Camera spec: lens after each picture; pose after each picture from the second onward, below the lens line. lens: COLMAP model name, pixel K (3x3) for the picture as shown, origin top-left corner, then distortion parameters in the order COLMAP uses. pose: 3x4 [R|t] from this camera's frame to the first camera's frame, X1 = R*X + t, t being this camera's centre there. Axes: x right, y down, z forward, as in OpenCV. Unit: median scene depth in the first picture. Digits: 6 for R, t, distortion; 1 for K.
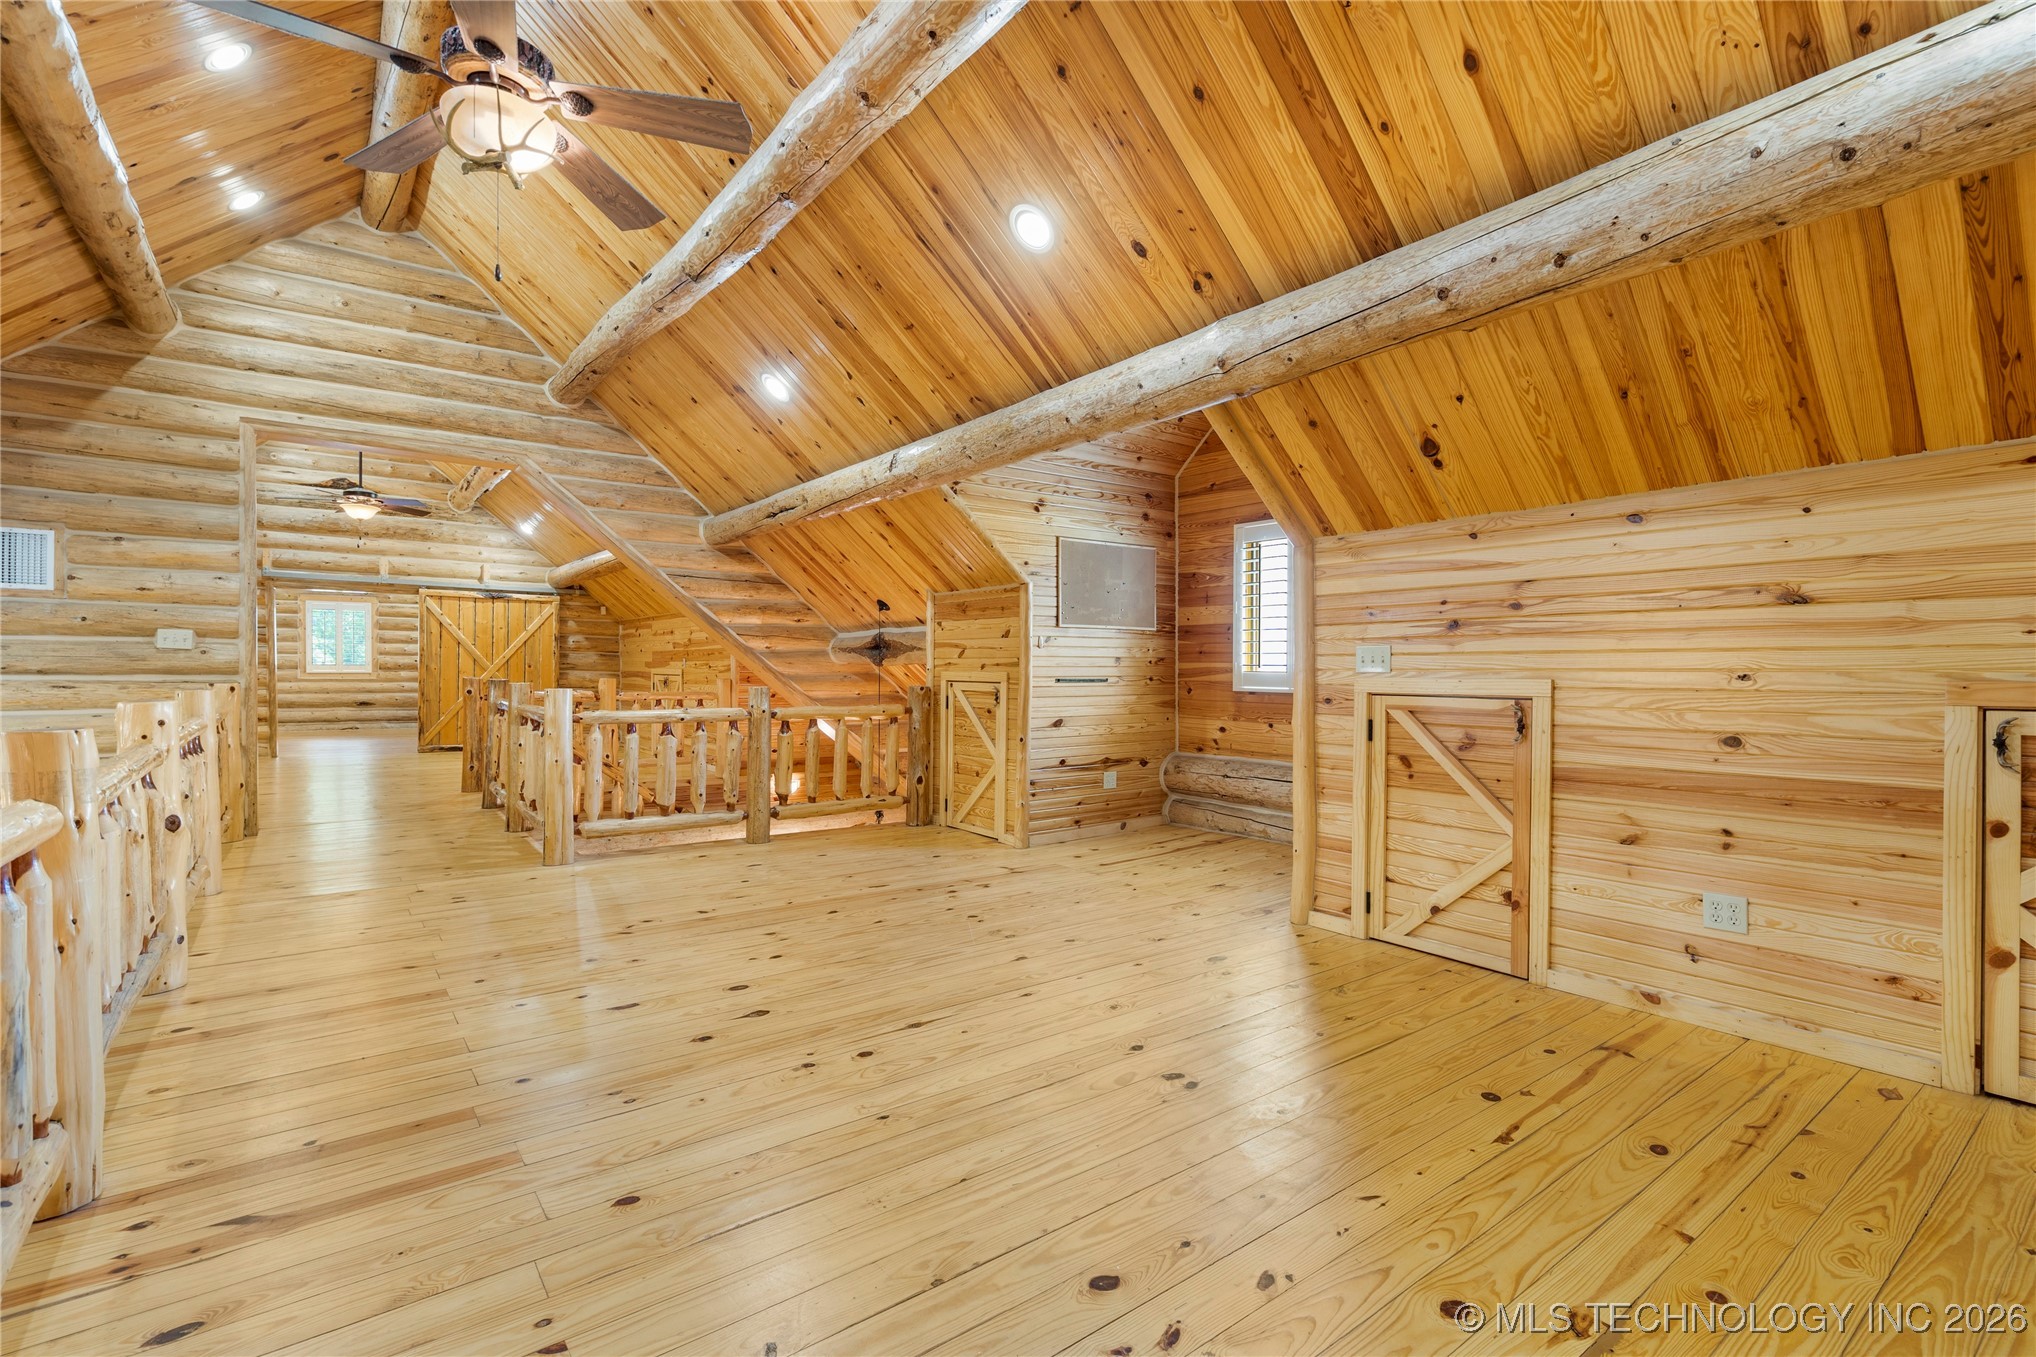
lens RADIAL K [[934.1, 0, 1003.2], [0, 934.1, 680.5], [0, 0, 1]] dist [-0.001320, 0.001268]
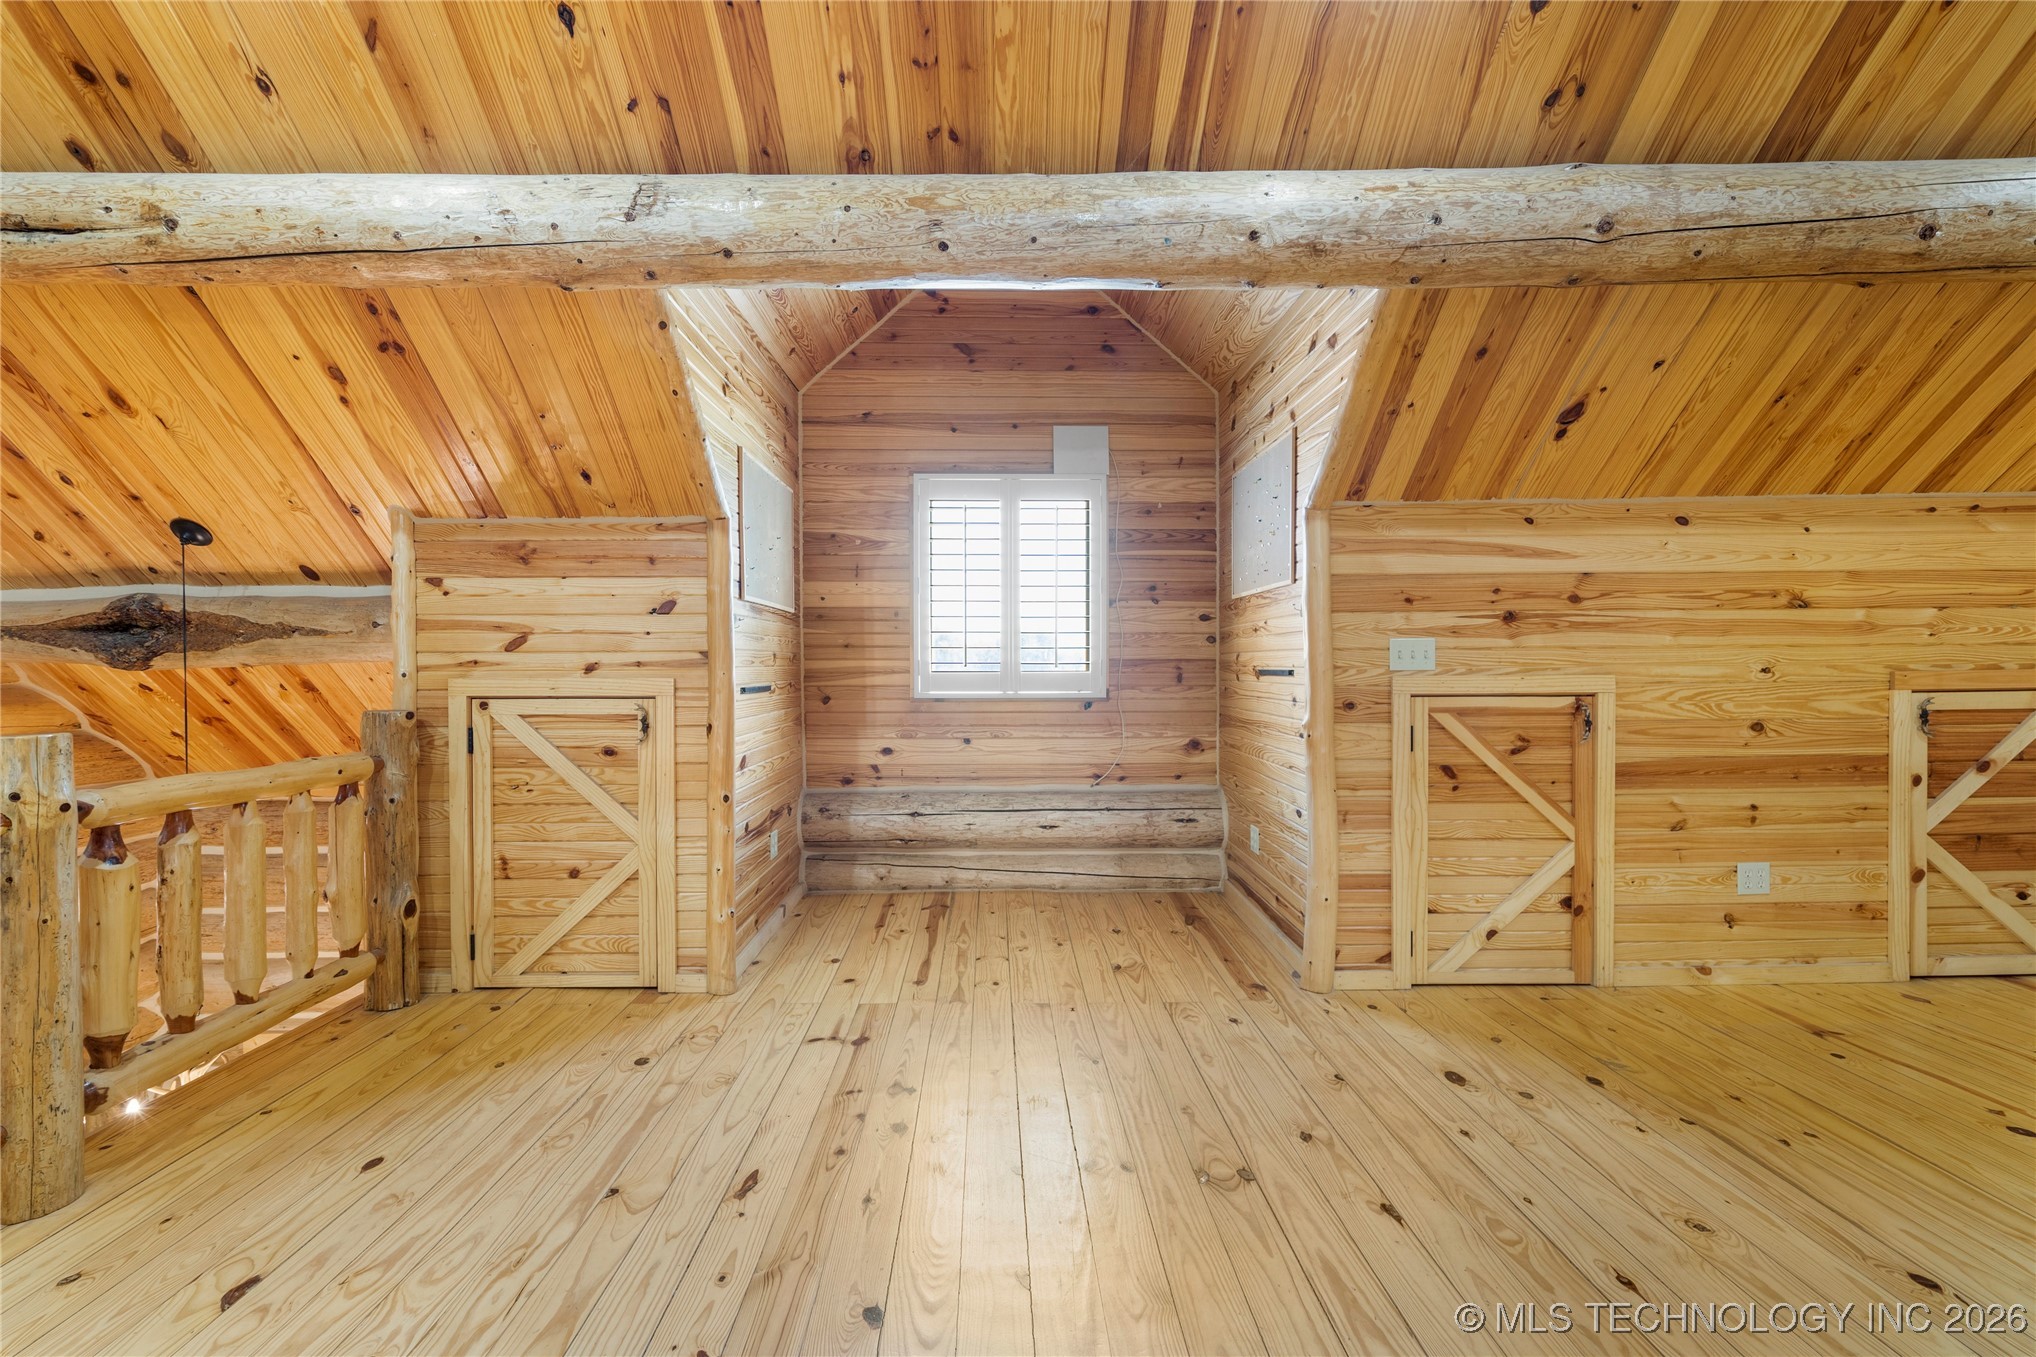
lens RADIAL K [[934.1, 0, 1016.5], [0, 934.1, 680.1], [0, 0, 1]] dist [-0.001320, 0.001268]
pose [[0.581350, -0.018082, 0.813453, -0.411892], [0.017965, 0.999795, 0.009385, -0.011420], [-0.813455, 0.009157, 0.581555, 0.664088]]
